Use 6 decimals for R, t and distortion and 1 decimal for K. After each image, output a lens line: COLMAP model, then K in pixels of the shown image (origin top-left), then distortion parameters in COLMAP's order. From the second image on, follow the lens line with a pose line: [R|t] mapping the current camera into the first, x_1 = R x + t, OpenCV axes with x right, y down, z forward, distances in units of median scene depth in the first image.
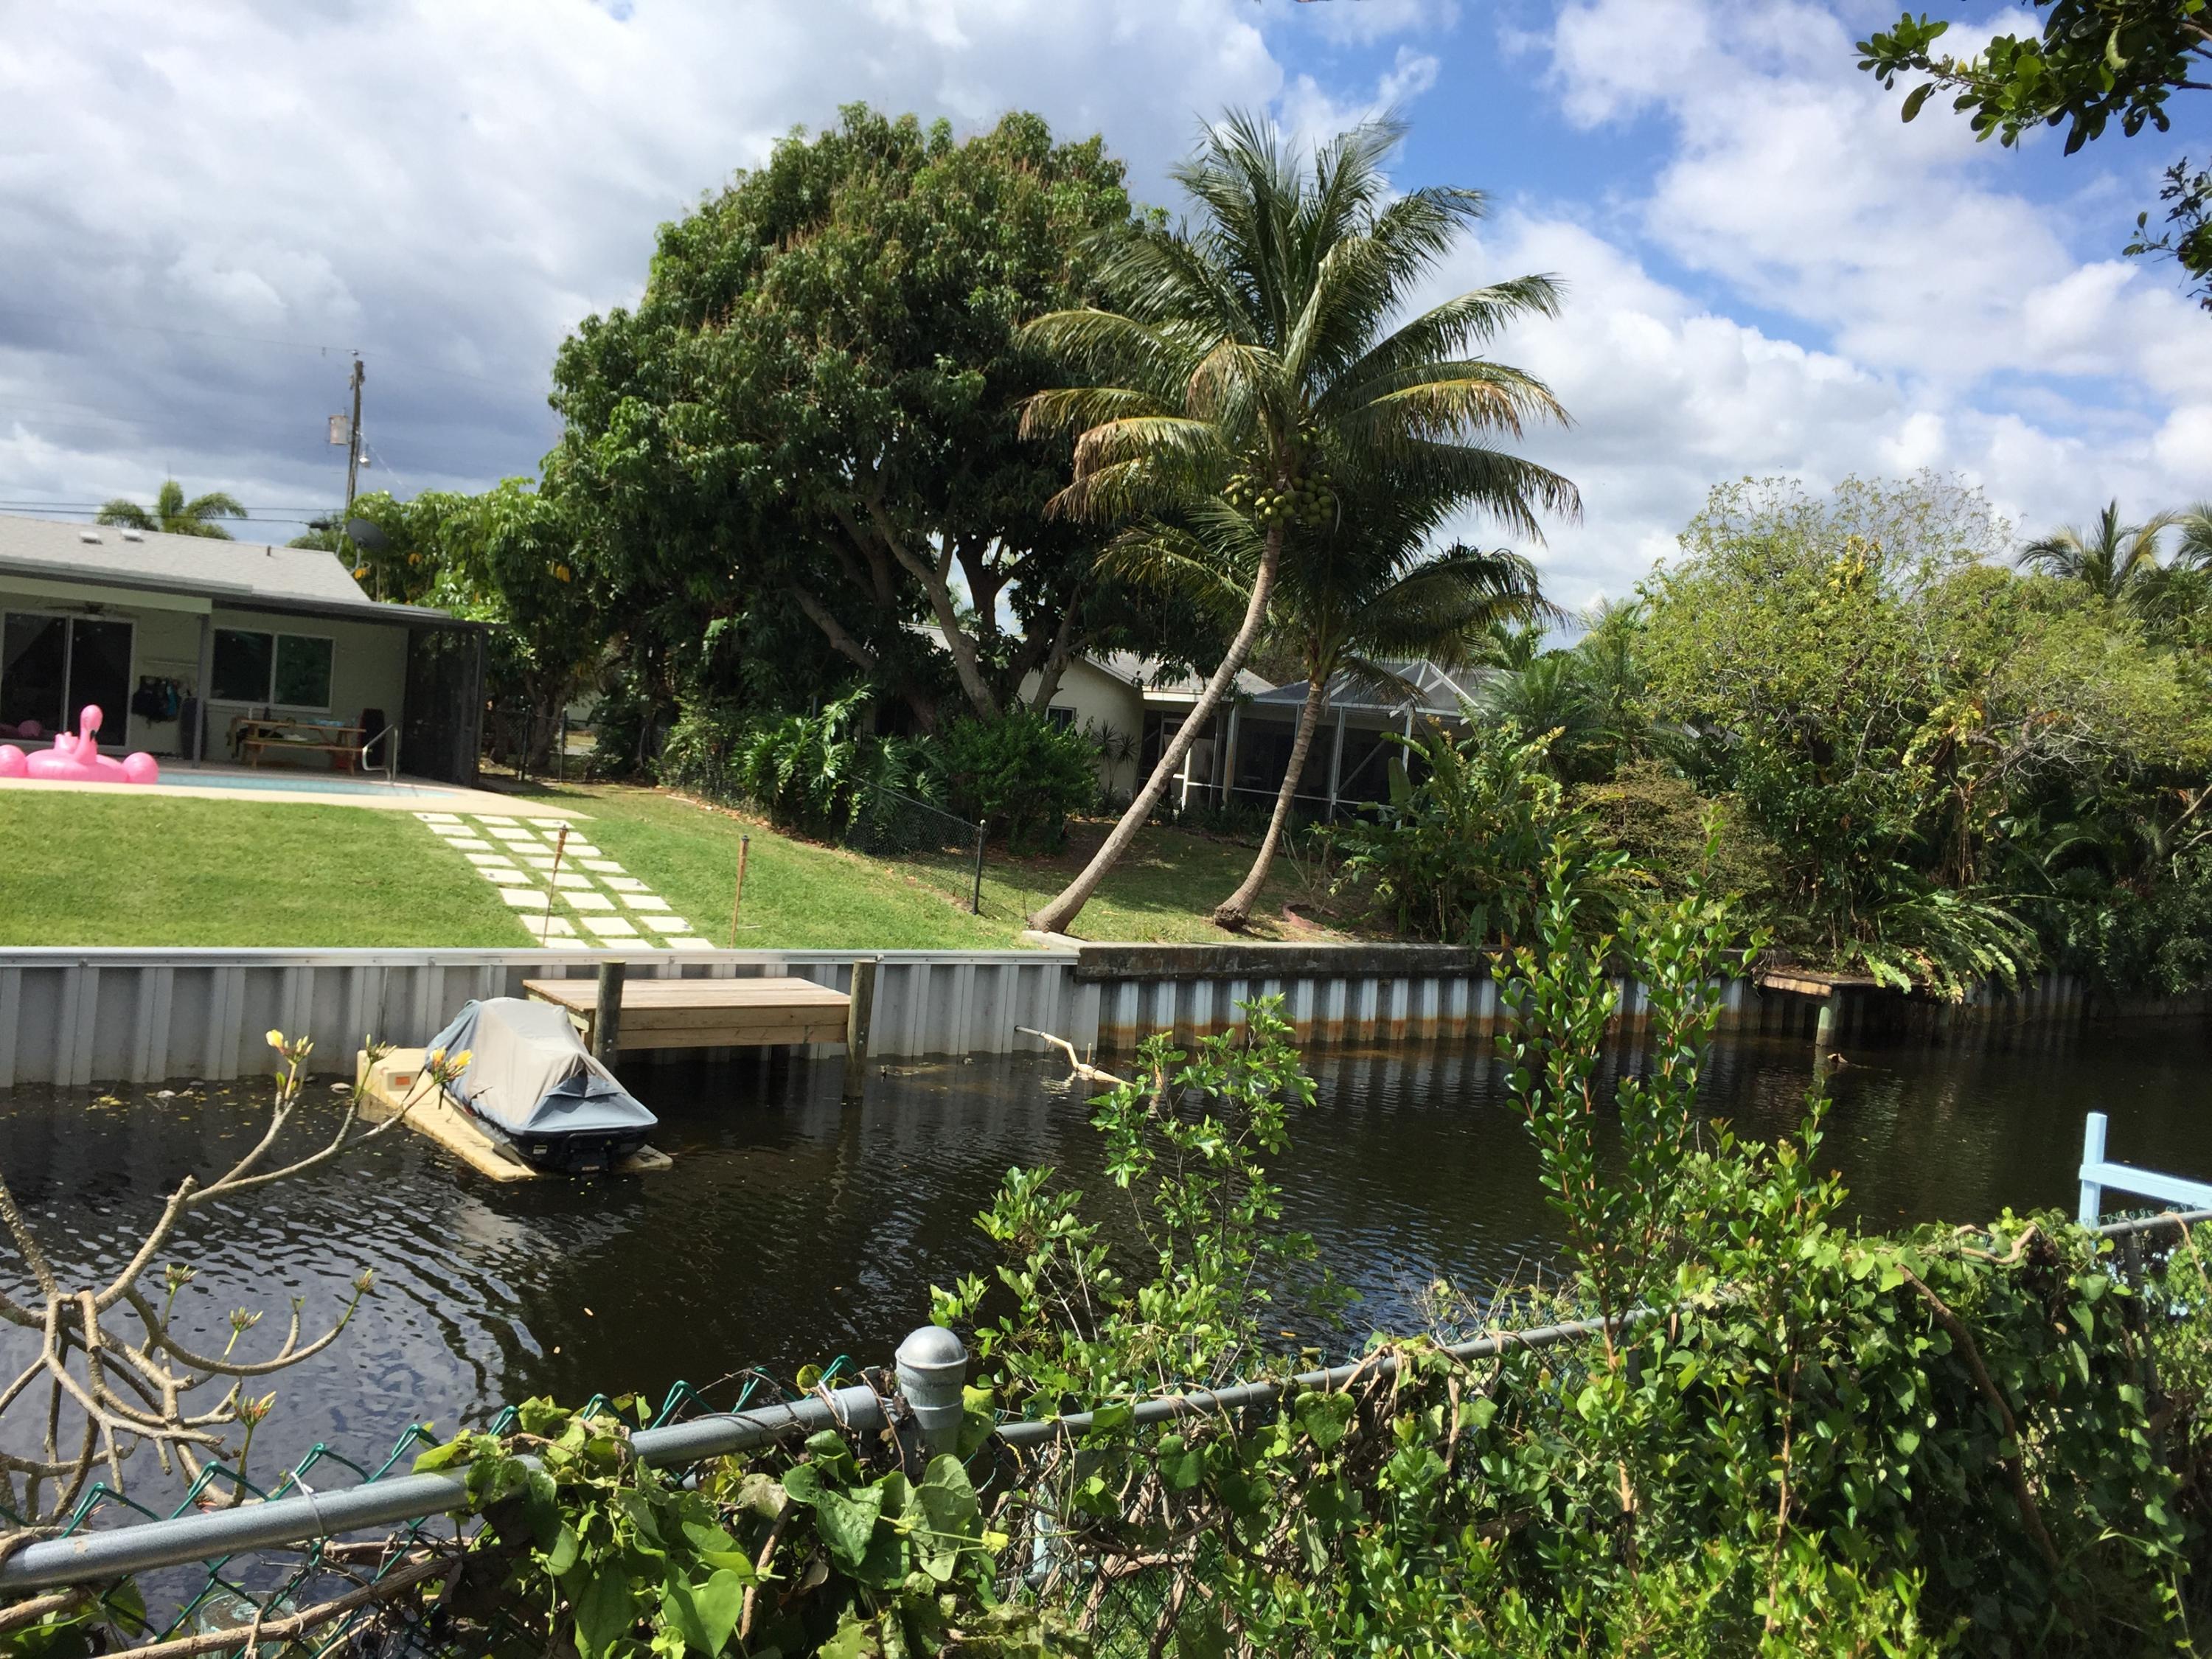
lens RADIAL K [[1879.8, 0, 1124.5], [0, 1879.8, 827.3], [0, 0, 1]] dist [0.055769, -0.061606]
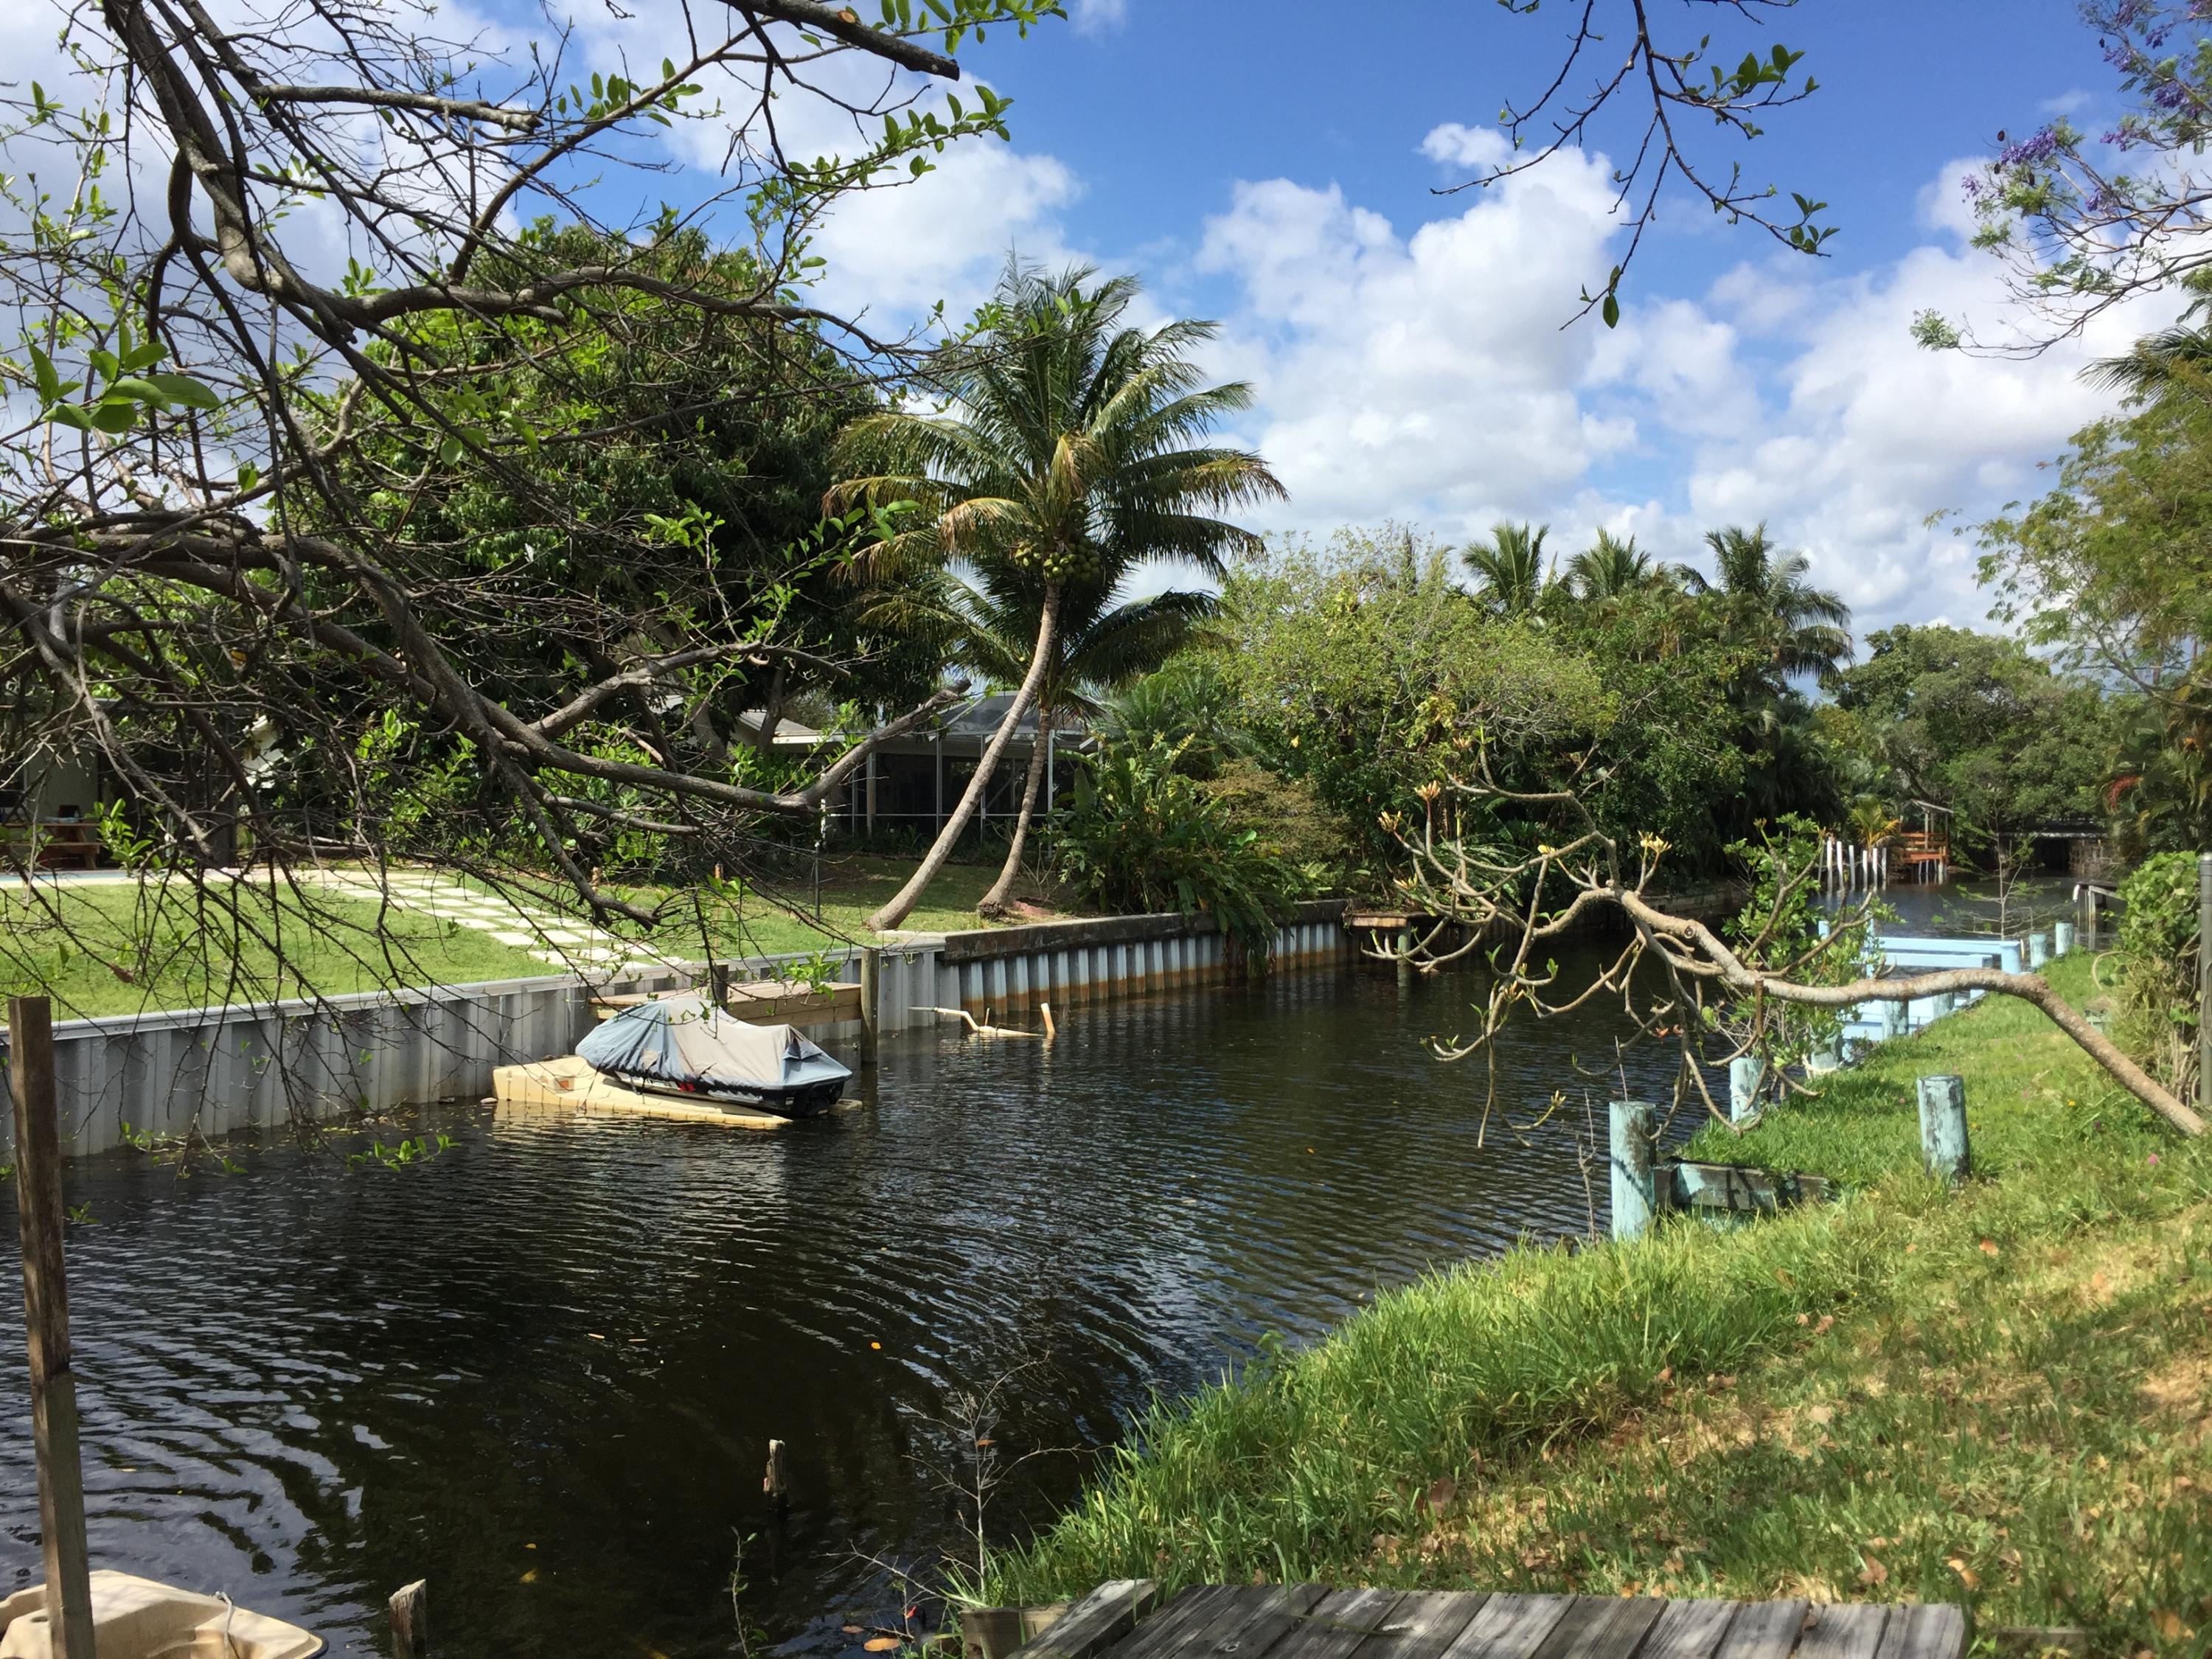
lens RADIAL K [[1879.8, 0, 1101.2], [0, 1879.8, 820.1], [0, 0, 1]] dist [0.055769, -0.061606]
pose [[0.924531, -0.087056, 0.371031, -0.323665], [0.097891, 0.995142, -0.010432, 0.011042], [-0.368320, 0.045965, 0.928562, -0.136932]]
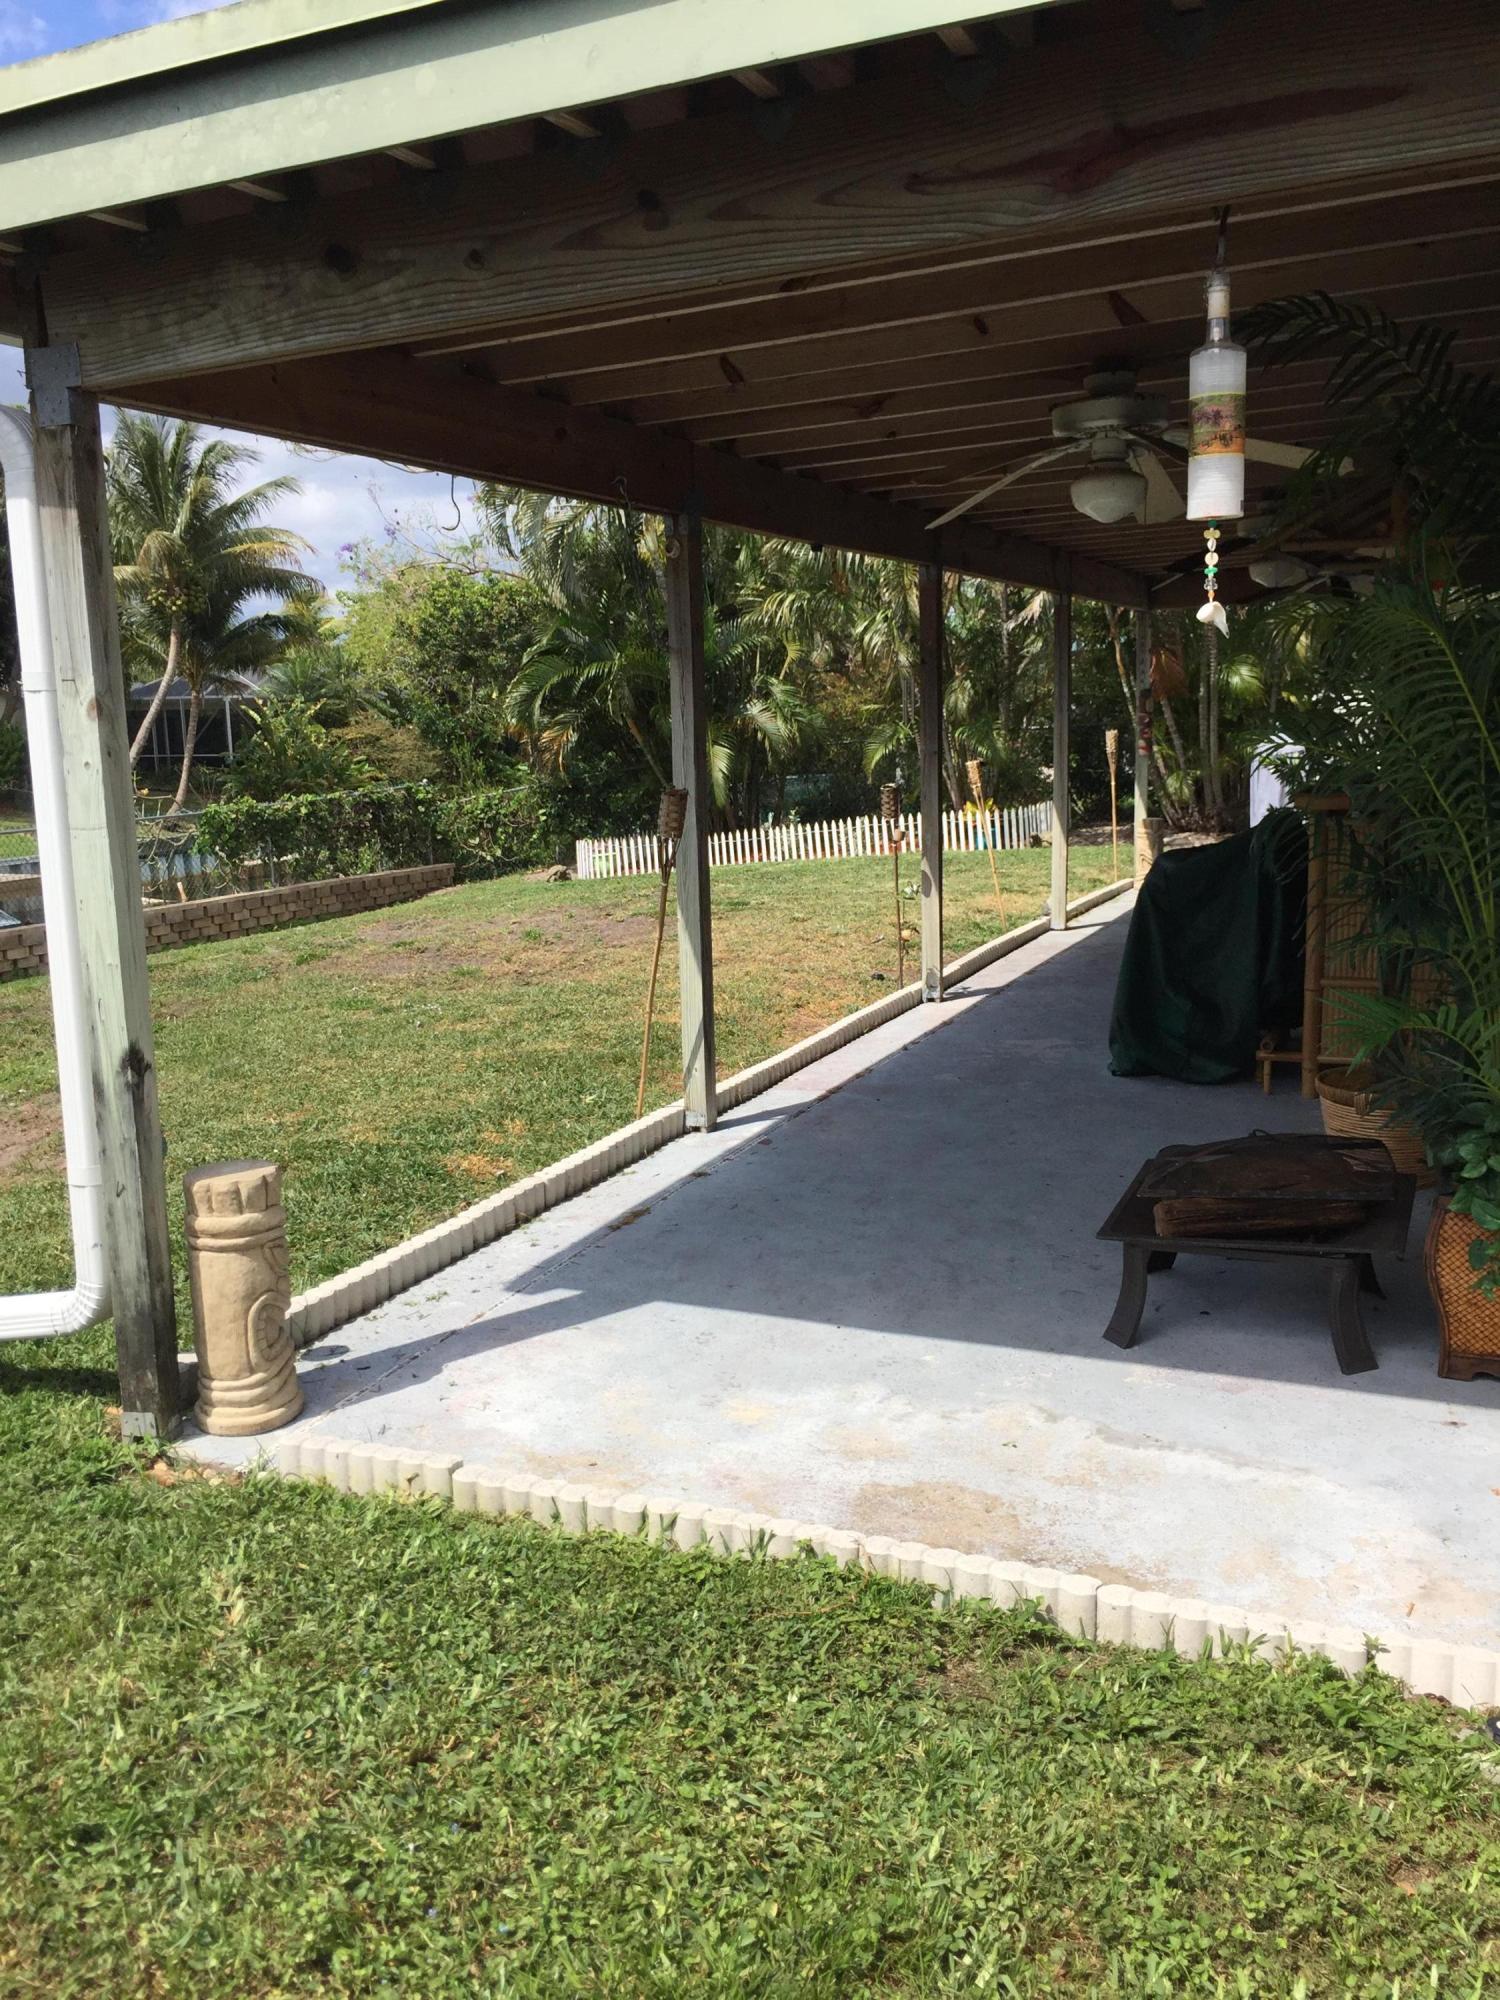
lens RADIAL K [[1699.7, 0, 747.5], [0, 1699.7, 988.8], [0, 0, 1]] dist [0.055769, -0.061606]
pose [[0.853443, -0.191655, 0.484668, -0.310090], [0.125126, 0.978081, 0.166437, -0.002003], [-0.505943, -0.081400, 0.858718, -0.753209]]
